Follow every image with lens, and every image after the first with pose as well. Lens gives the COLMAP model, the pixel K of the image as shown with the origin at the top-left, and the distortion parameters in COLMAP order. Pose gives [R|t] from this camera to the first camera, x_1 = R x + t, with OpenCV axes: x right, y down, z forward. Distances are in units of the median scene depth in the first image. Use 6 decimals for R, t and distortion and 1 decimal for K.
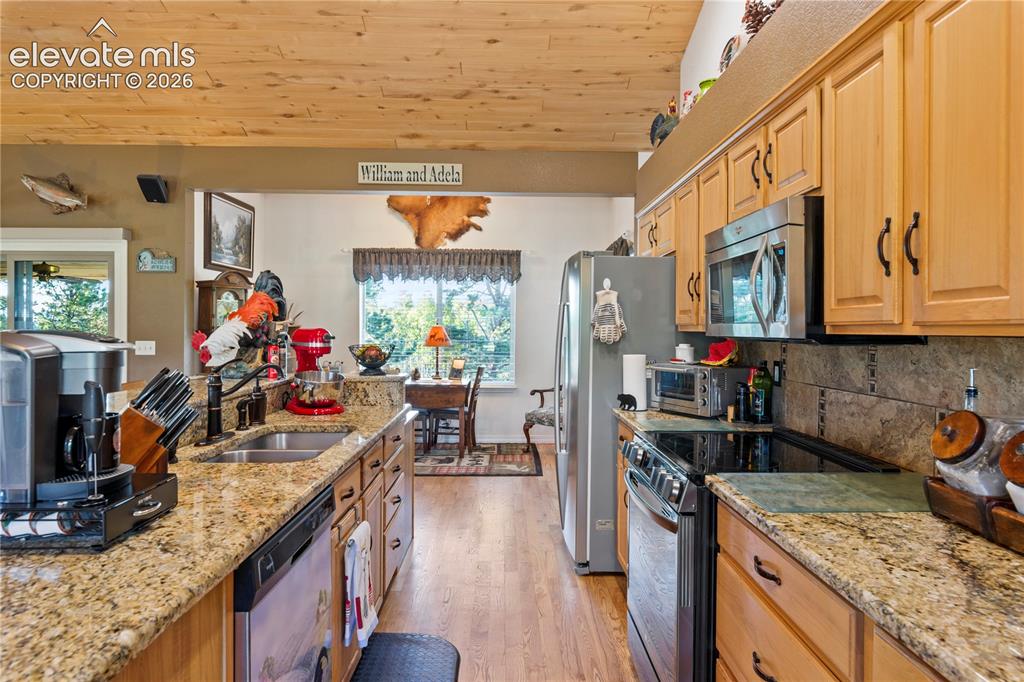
lens RADIAL K [[628.0, 0, 514.0], [0, 628.0, 325.2], [0, 0, 1]] dist [0.004062, 0.001056]
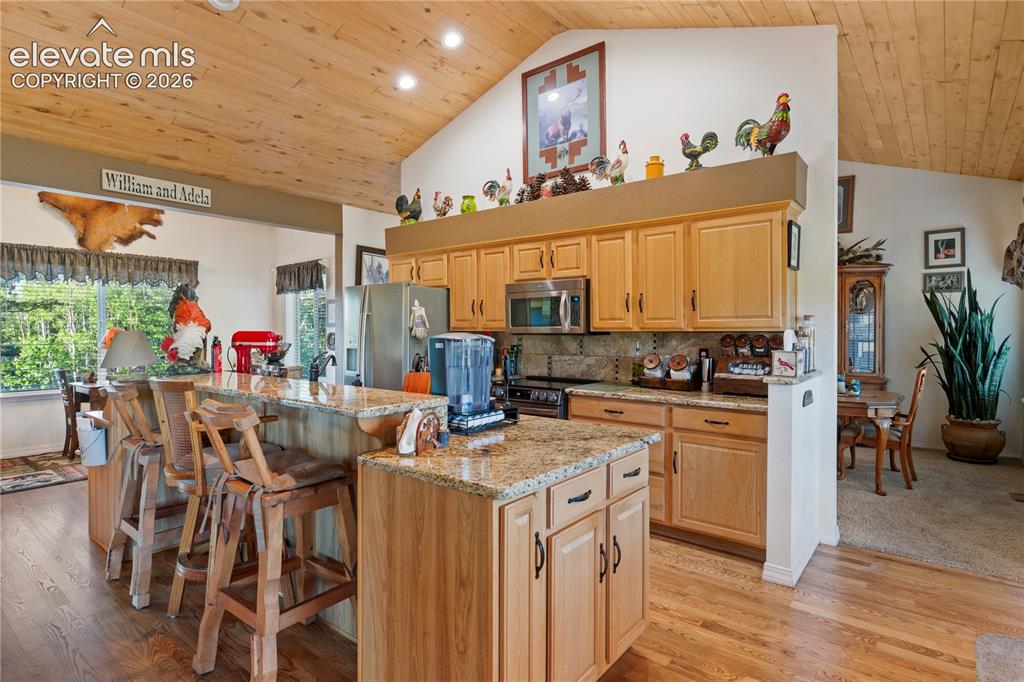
lens RADIAL K [[536.5, 0, 507.4], [0, 536.5, 329.3], [0, 0, 1]] dist [-0.001568, -0.000667]
pose [[0.648006, -0.006367, 0.761608, -0.485314], [0.001034, 0.999971, 0.007479, -0.004097], [-0.761634, -0.004059, 0.647994, -0.066457]]
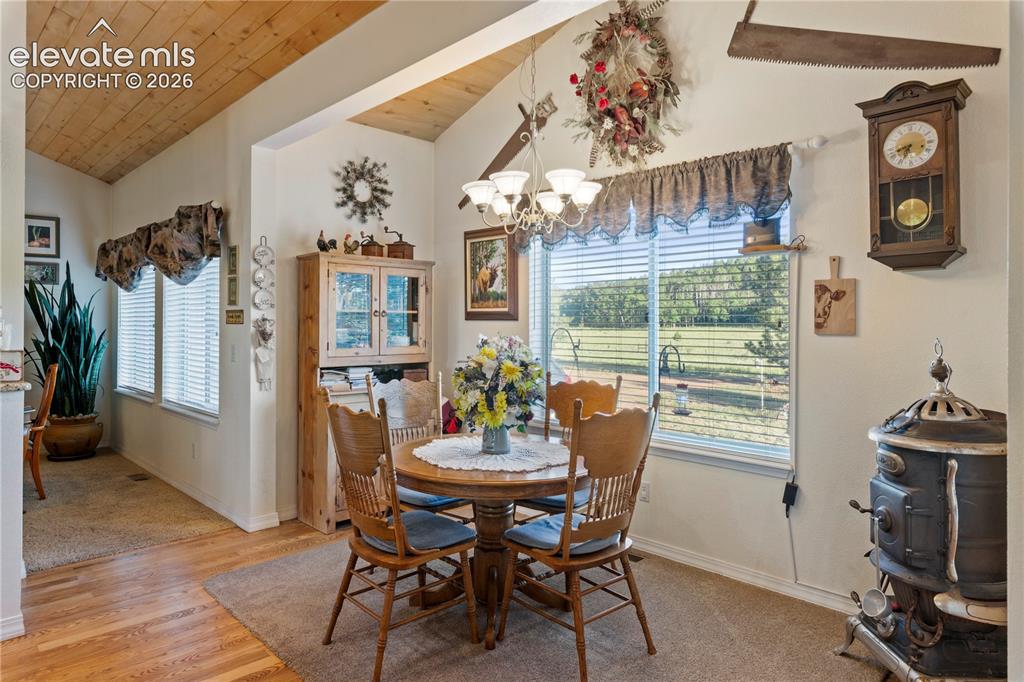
lens RADIAL K [[628.0, 0, 514.0], [0, 628.0, 325.2], [0, 0, 1]] dist [0.004062, 0.001056]
pose [[-0.688304, -0.010099, 0.725352, -0.516850], [-0.011104, 0.999933, 0.003386, -0.005109], [-0.725338, -0.005724, -0.688370, 0.023344]]
